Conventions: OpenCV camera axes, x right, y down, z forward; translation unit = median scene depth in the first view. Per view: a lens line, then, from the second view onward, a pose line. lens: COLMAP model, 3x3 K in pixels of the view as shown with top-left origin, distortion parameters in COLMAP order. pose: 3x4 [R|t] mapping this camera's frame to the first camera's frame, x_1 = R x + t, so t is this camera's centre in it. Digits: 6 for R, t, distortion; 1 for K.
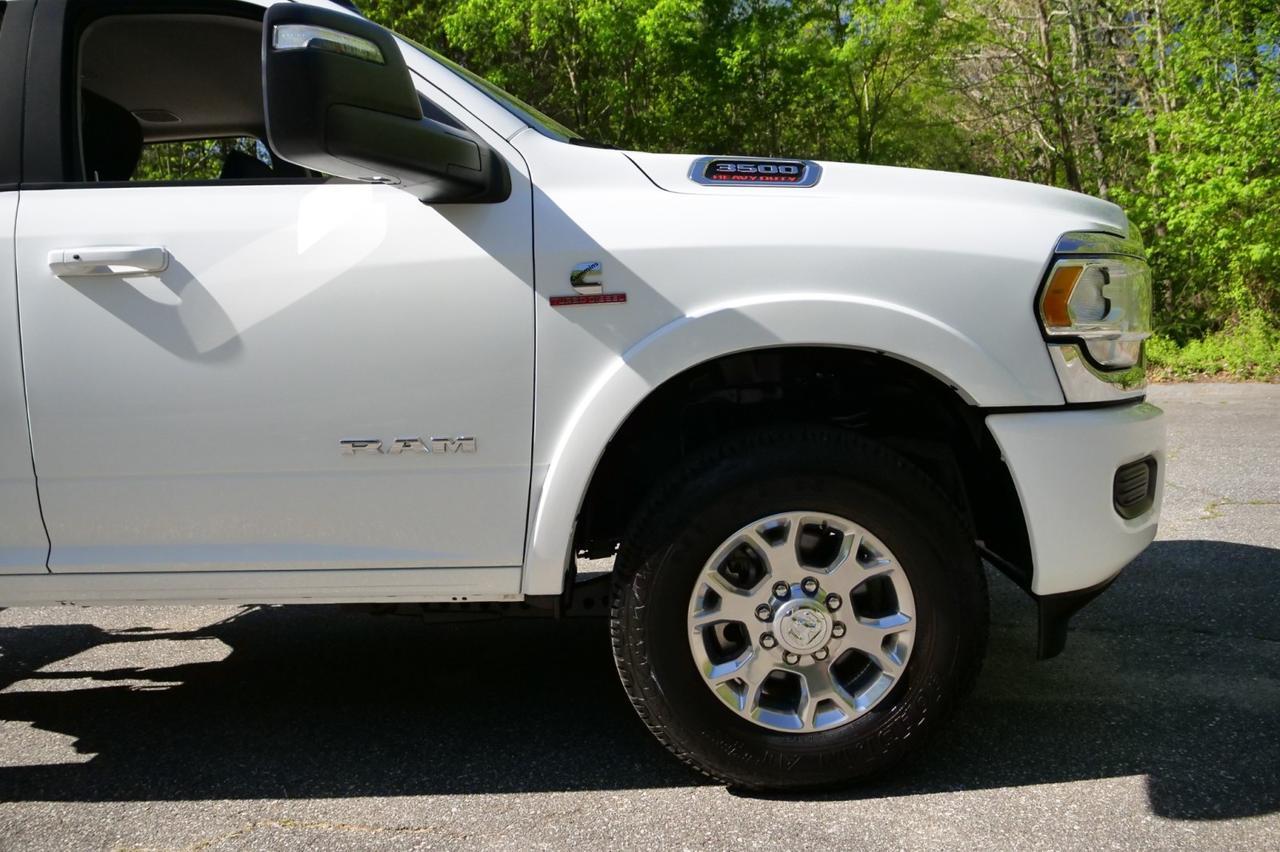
lens RADIAL K [[832.2, 0, 642.1], [0, 832.2, 424.3], [0, 0, 1]] dist [-0.046846, 0.000912]
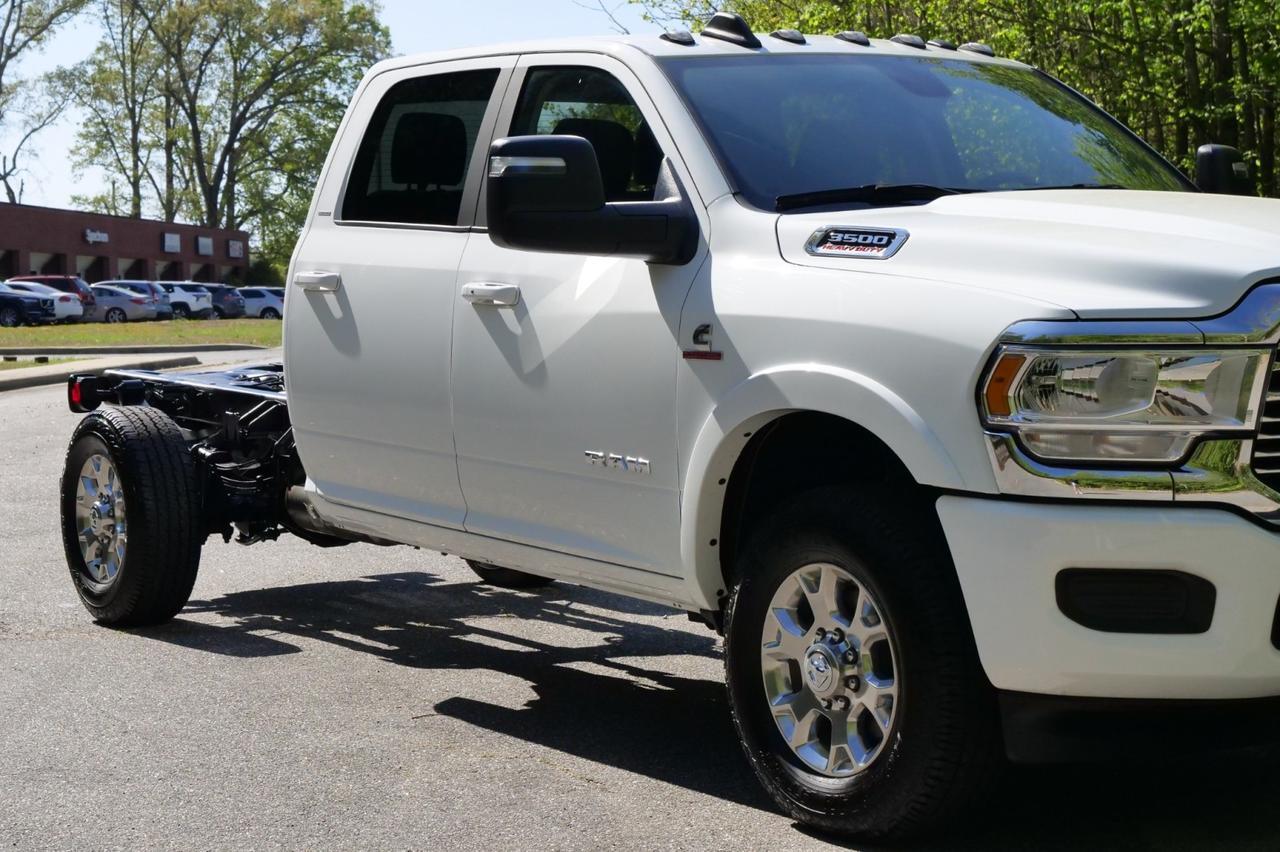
lens RADIAL K [[2280.3, 0, 640.0], [0, 2280.3, 426.0], [0, 0, 1]] dist [0.004665, -0.025960]
pose [[0.573206, 0.100511, -0.813224, 2.476875], [-0.083974, 0.994429, 0.063718, -0.245145], [0.815097, 0.031766, 0.578452, -0.917319]]
